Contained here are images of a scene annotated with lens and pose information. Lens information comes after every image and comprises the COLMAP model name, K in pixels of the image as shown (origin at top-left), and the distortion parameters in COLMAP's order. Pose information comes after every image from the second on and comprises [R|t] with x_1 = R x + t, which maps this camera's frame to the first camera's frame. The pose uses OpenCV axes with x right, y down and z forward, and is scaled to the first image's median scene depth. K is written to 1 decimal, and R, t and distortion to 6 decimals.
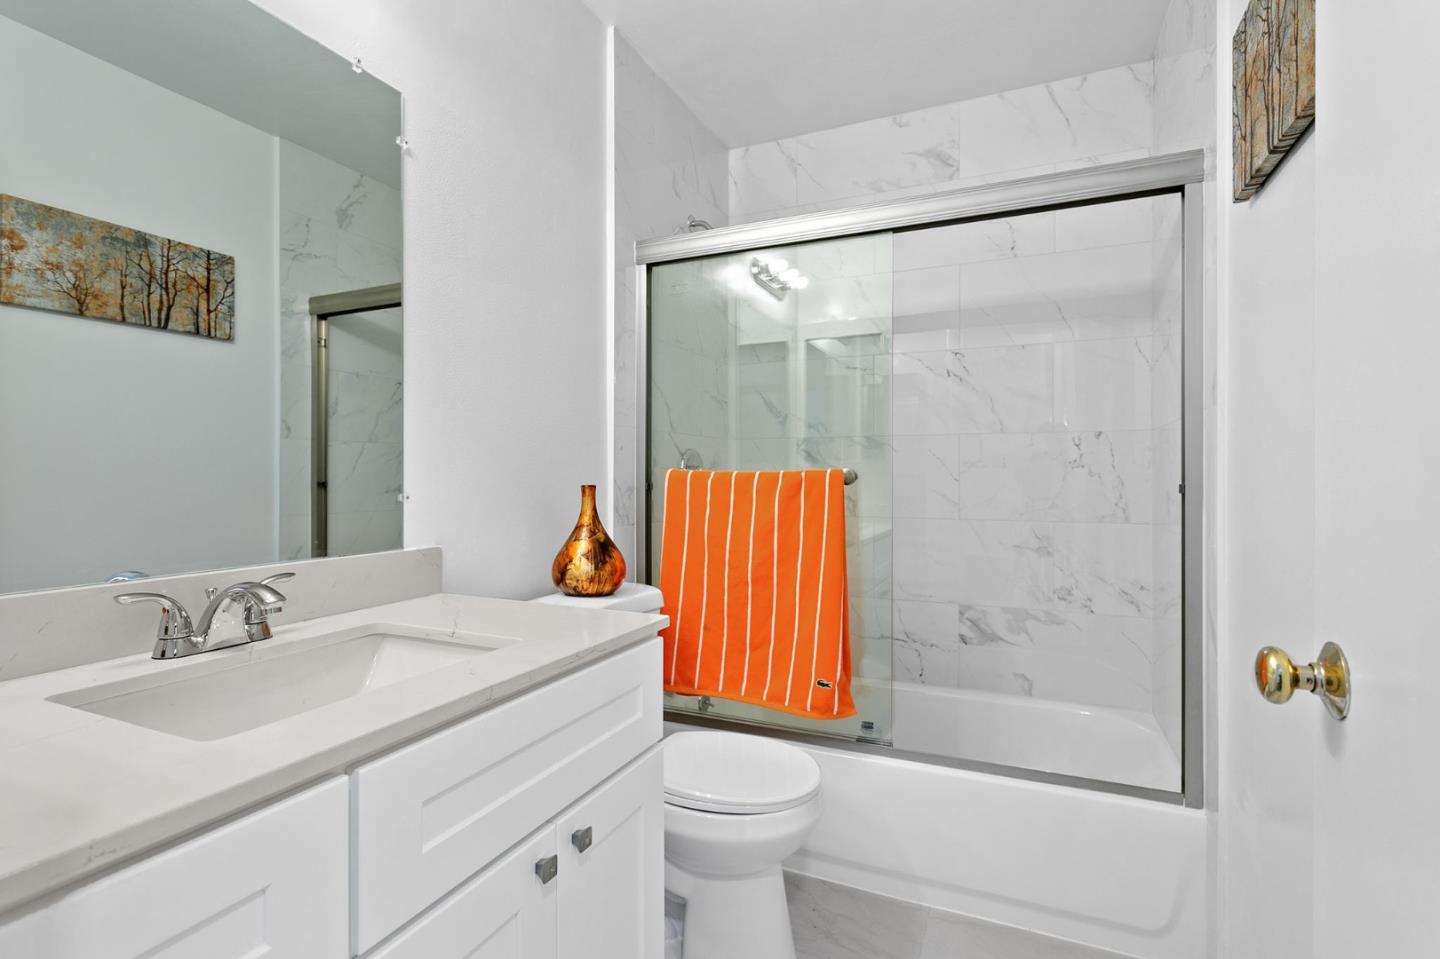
lens RADIAL K [[696.7, 0, 718.1], [0, 696.7, 471.9], [0, 0, 1]] dist [0.000997, 0.001414]
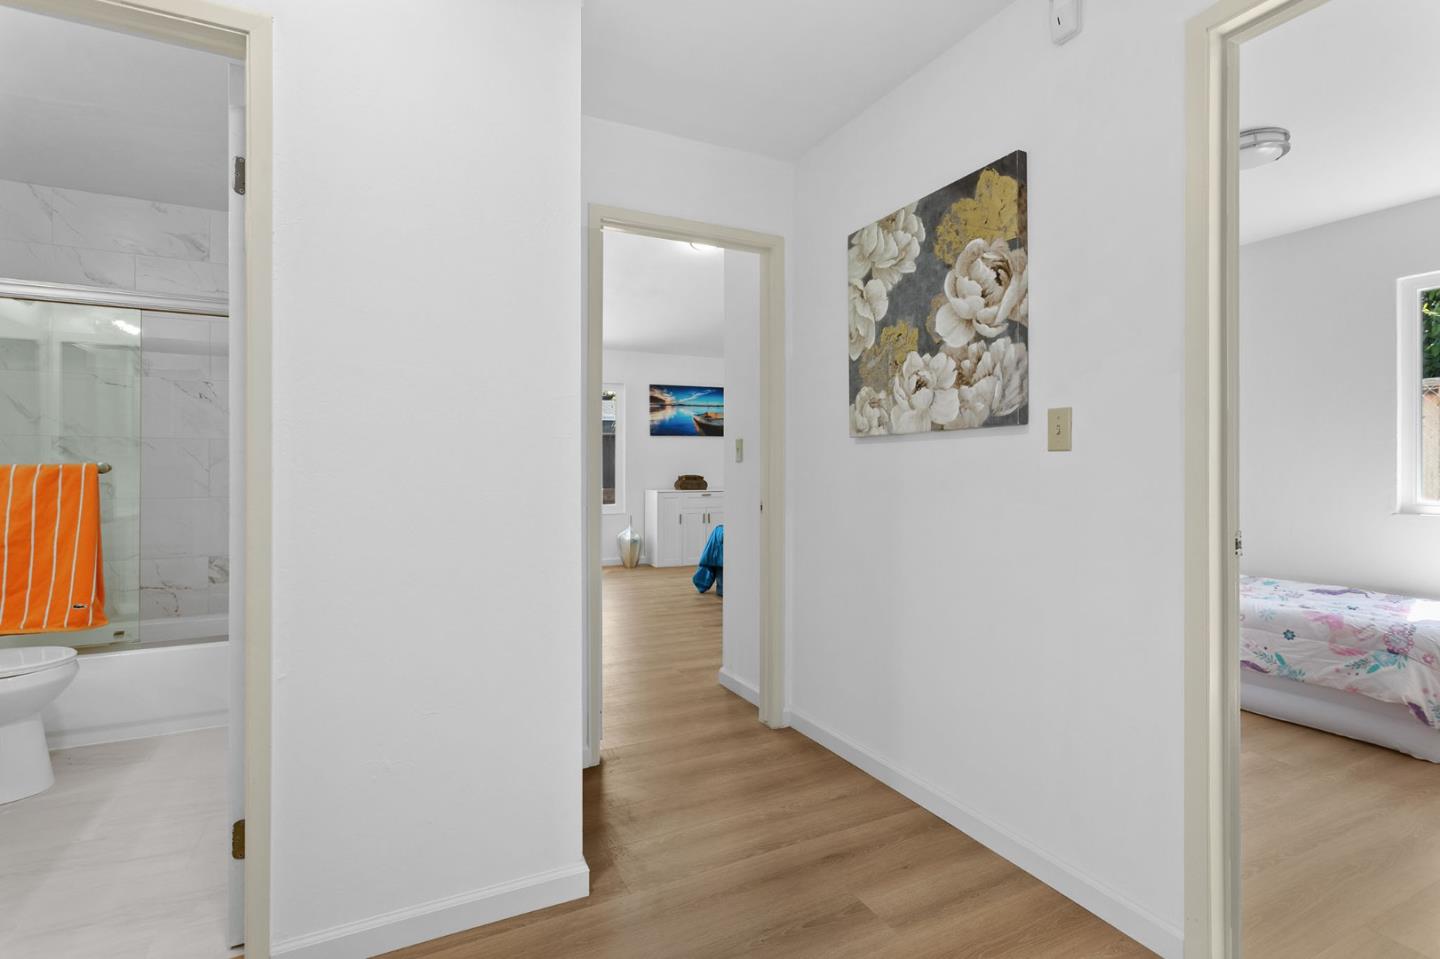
lens RADIAL K [[671.1, 0, 722.6], [0, 671.1, 463.9], [0, 0, 1]] dist [-0.001420, -0.000987]
pose [[0.614356, 0.002045, 0.789026, -0.126587], [-0.004030, 0.999992, 0.000546, -0.008393], [-0.789019, -0.003515, 0.614359, -0.911601]]
